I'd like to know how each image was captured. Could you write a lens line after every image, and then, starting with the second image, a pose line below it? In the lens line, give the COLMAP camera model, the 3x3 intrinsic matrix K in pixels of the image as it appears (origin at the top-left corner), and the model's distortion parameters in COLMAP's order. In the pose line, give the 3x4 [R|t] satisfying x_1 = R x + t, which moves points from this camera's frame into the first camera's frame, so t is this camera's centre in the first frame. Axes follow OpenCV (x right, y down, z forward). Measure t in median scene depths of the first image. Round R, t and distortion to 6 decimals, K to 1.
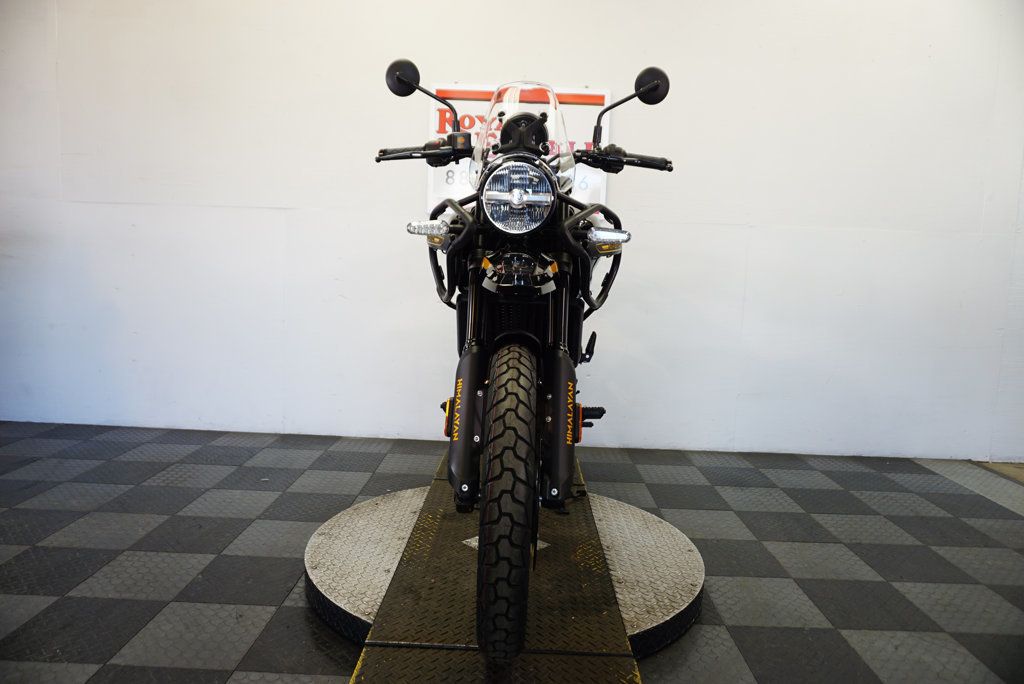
lens RADIAL K [[686.0, 0, 510.3], [0, 686.0, 340.6], [0, 0, 1]] dist [-0.040236, 0.026990]
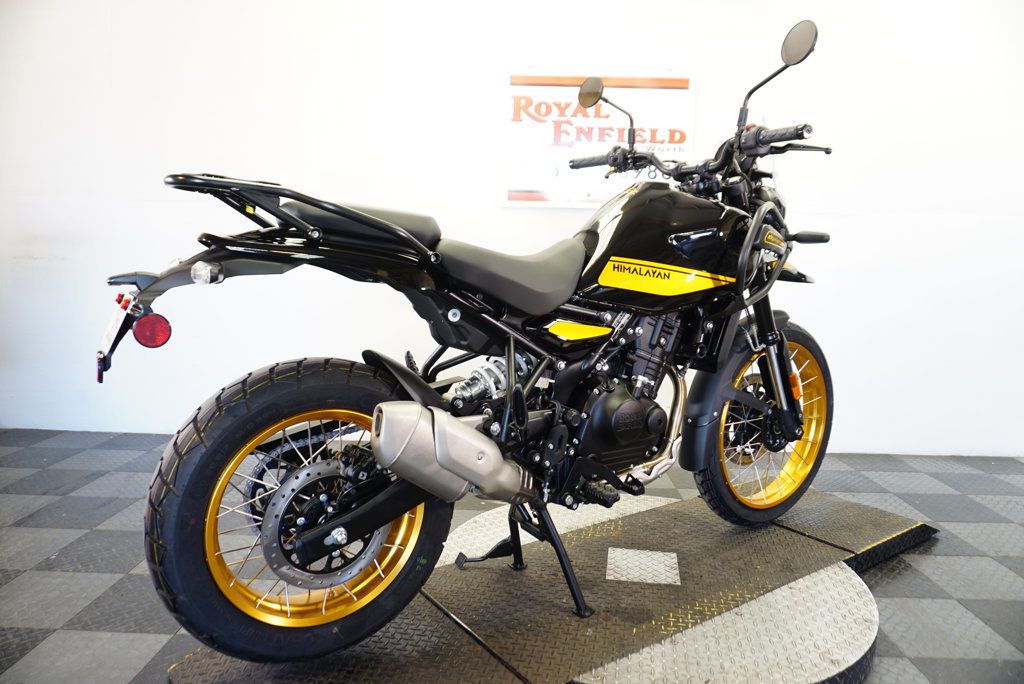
lens RADIAL K [[686.0, 0, 508.7], [0, 686.0, 338.6], [0, 0, 1]] dist [-0.040236, 0.026990]
pose [[0.999817, -0.014740, -0.012165, -0.138378], [0.014841, 0.999856, 0.008245, -0.014545], [0.012042, -0.008424, 0.999892, 0.068657]]
